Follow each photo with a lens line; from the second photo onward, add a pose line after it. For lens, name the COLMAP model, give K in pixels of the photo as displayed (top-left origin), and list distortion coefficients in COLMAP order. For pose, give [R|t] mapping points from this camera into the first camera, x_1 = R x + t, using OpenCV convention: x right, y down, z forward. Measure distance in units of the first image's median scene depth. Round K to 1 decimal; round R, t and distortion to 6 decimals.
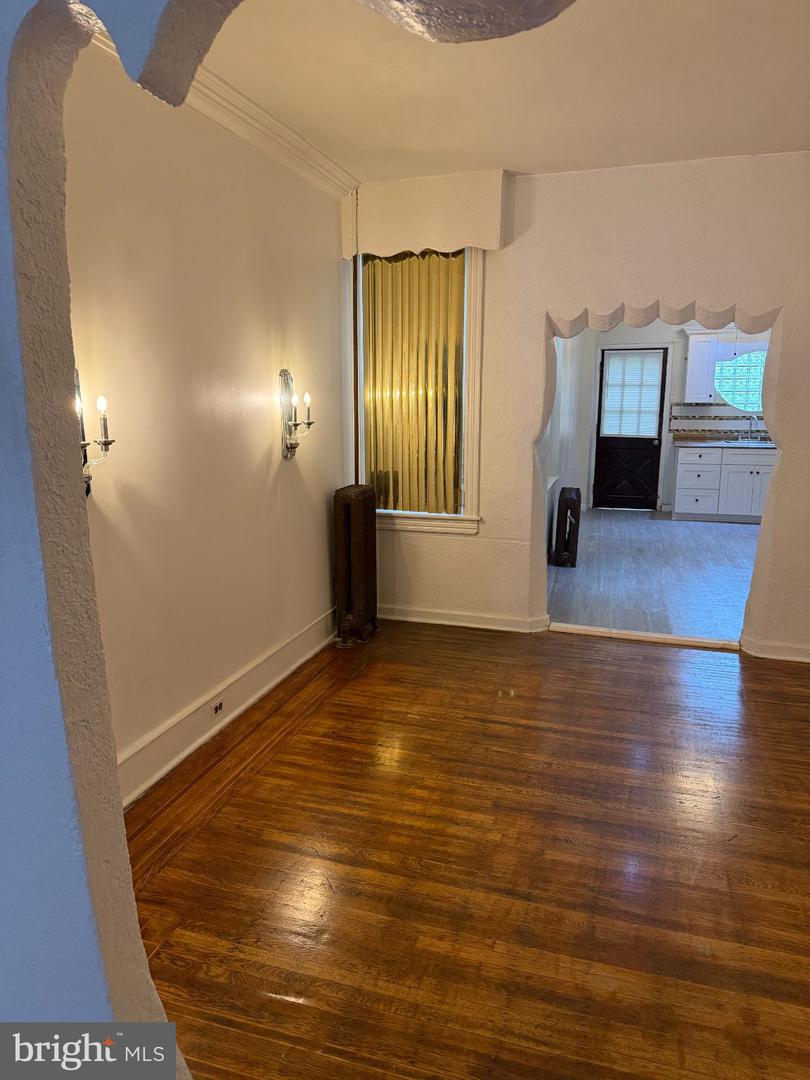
lens RADIAL K [[757.3, 0, 402.3], [0, 757.3, 536.4], [0, 0, 1]] dist [0.031409, -0.039218]
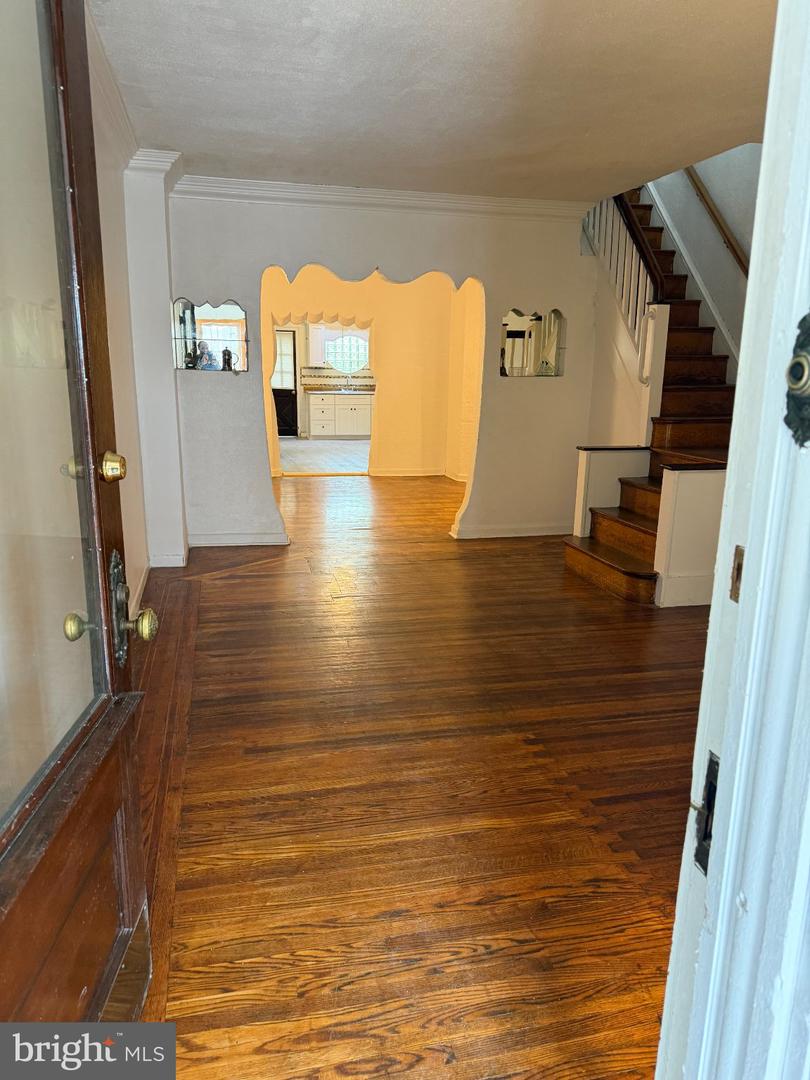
lens RADIAL K [[757.3, 0, 402.3], [0, 757.3, 536.4], [0, 0, 1]] dist [0.031409, -0.039218]
pose [[0.855791, -0.093720, 0.508761, -0.976432], [0.078885, 0.995593, 0.050707, 0.362908], [-0.511272, -0.003261, 0.859413, -1.507909]]
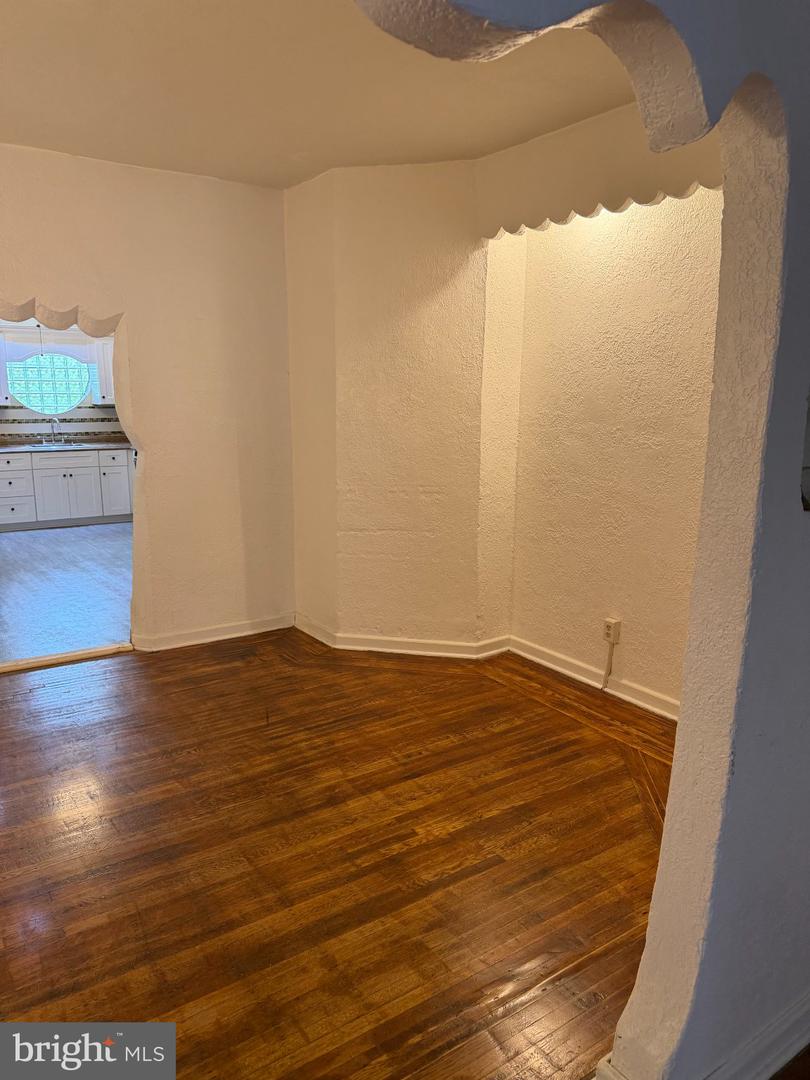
lens RADIAL K [[757.3, 0, 402.3], [0, 757.3, 536.4], [0, 0, 1]] dist [0.031409, -0.039218]
pose [[0.610372, -0.135260, 0.780481, -0.175418], [0.137005, 0.988490, 0.064164, -0.025855], [-0.780177, 0.067765, 0.621878, 0.125012]]
